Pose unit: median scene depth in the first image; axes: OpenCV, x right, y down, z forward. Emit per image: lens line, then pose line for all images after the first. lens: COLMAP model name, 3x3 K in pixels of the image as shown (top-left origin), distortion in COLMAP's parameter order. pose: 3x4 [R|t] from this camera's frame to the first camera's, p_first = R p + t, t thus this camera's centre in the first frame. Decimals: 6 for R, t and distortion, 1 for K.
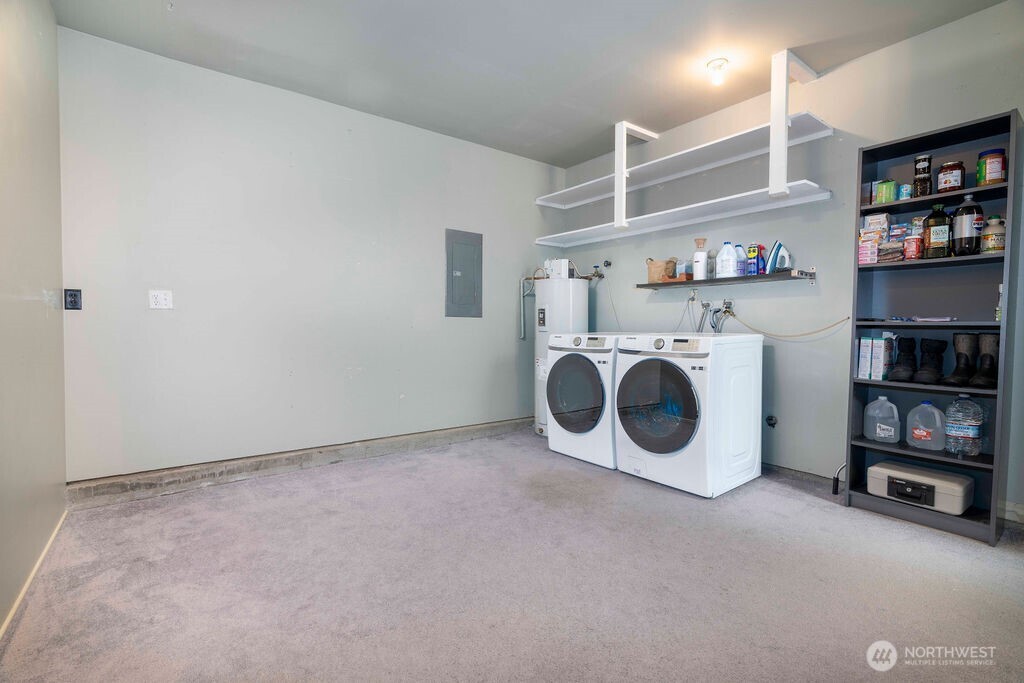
lens RADIAL K [[461.9, 0, 512.9], [0, 461.9, 341.9], [0, 0, 1]] dist [0.001232, 0.000111]
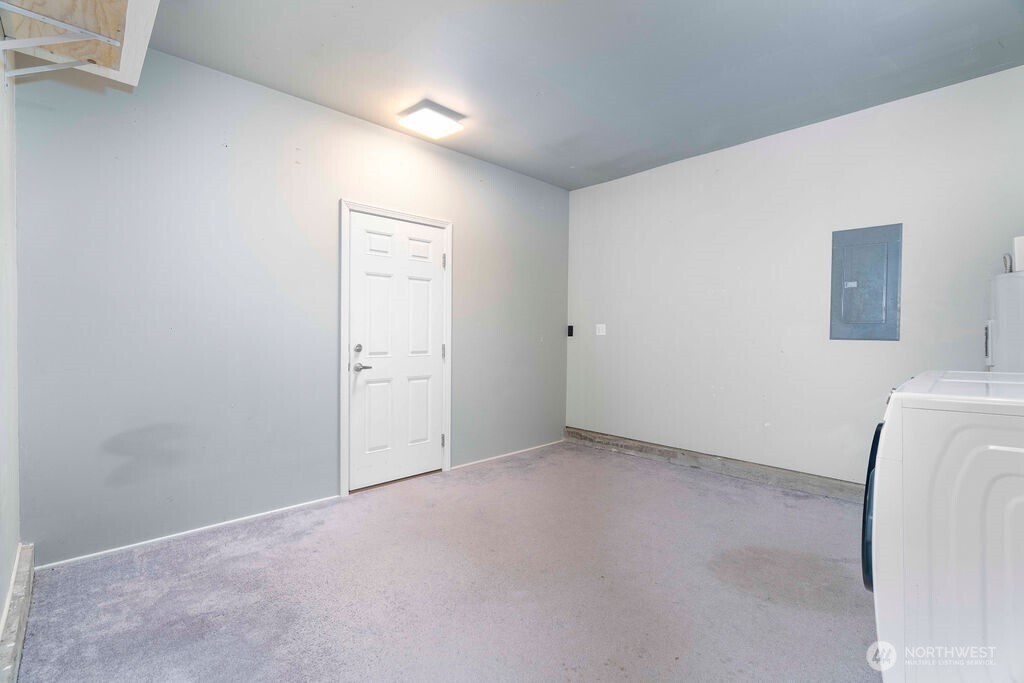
lens RADIAL K [[461.9, 0, 513.3], [0, 461.9, 340.6], [0, 0, 1]] dist [0.001232, 0.000111]
pose [[0.124284, 0.012176, -0.992172, 0.821837], [-0.037982, 0.999250, 0.007505, -0.052757], [0.991519, 0.036752, 0.124654, 0.478542]]
